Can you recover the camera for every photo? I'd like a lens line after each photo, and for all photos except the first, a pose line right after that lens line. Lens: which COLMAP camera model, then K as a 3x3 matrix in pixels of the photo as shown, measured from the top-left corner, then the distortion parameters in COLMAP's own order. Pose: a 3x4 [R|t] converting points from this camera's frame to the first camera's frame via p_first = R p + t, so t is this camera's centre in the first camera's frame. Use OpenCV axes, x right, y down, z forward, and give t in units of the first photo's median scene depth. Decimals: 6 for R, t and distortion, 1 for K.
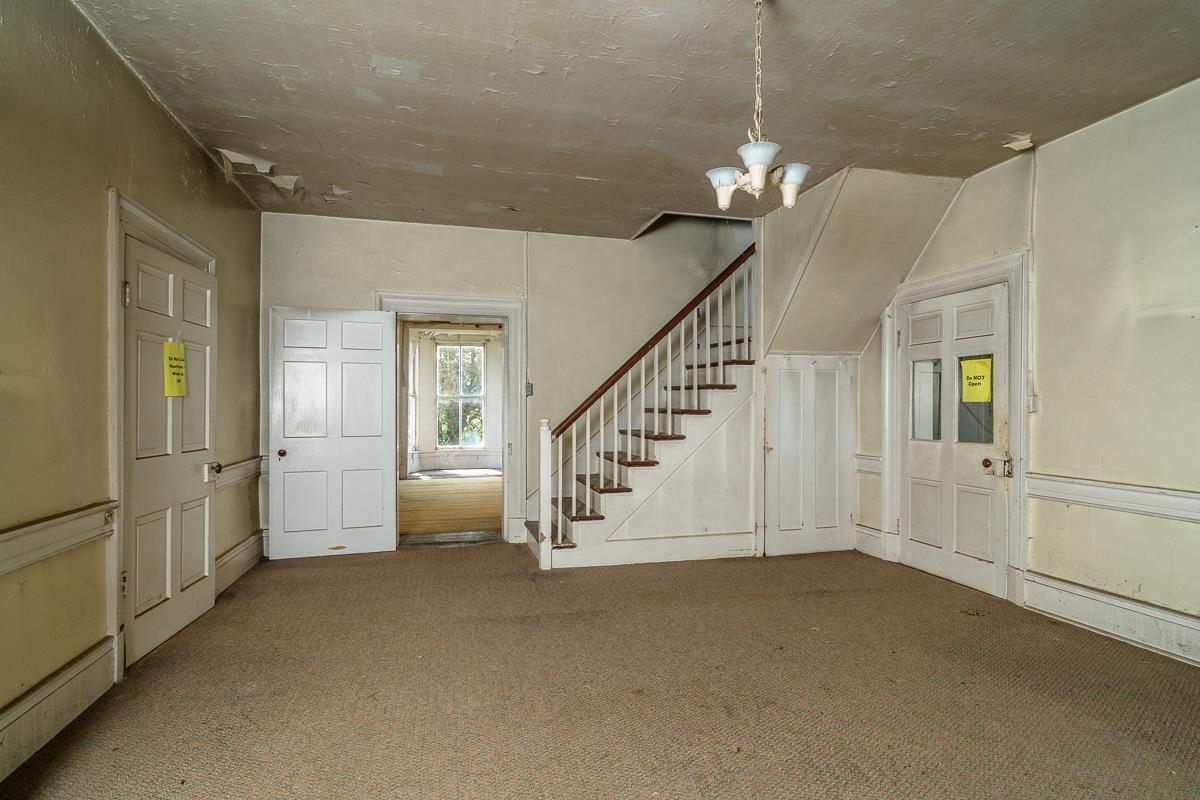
lens RADIAL K [[620.1, 0, 600.6], [0, 620.1, 403.1], [0, 0, 1]] dist [-0.000247, 0.001775]
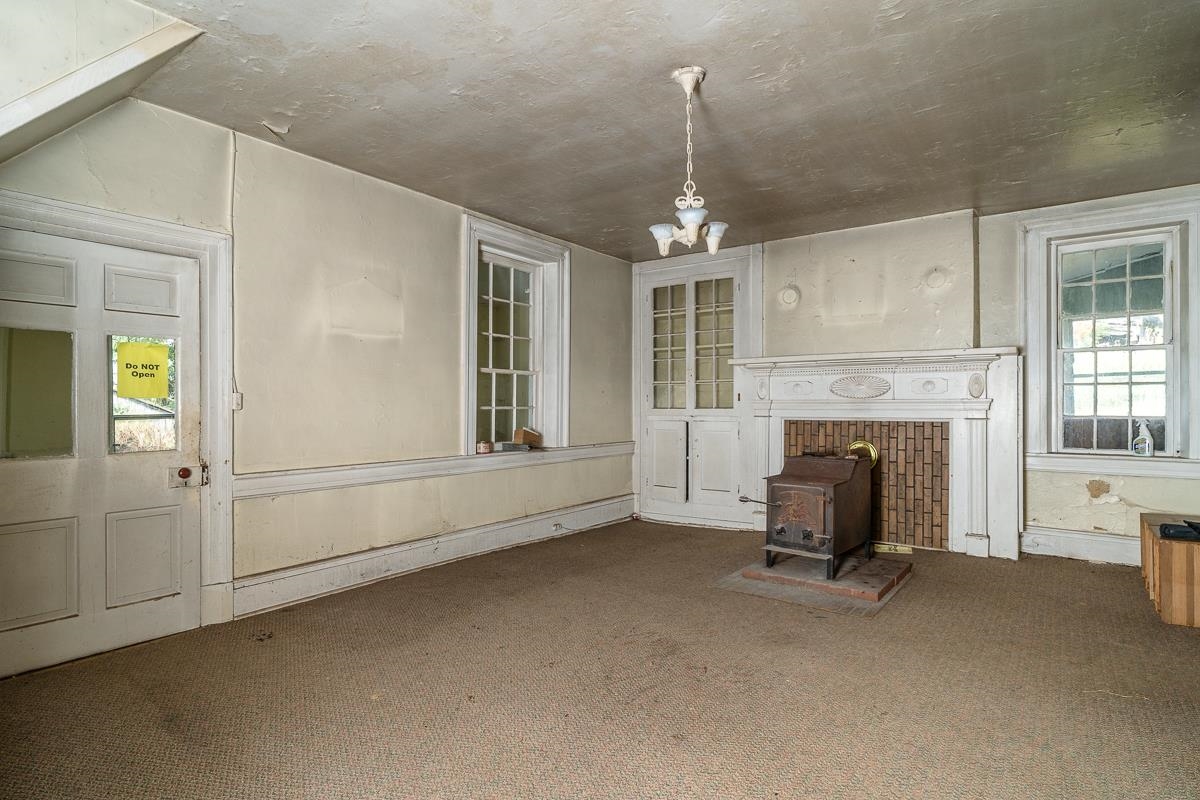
lens RADIAL K [[620.1, 0, 600.1], [0, 620.1, 403.1], [0, 0, 1]] dist [-0.000247, 0.001775]
pose [[-0.634730, -0.006599, 0.772706, -0.412706], [-0.010623, 0.999944, -0.000187, -0.001998], [-0.772661, -0.008327, -0.634765, 1.256898]]
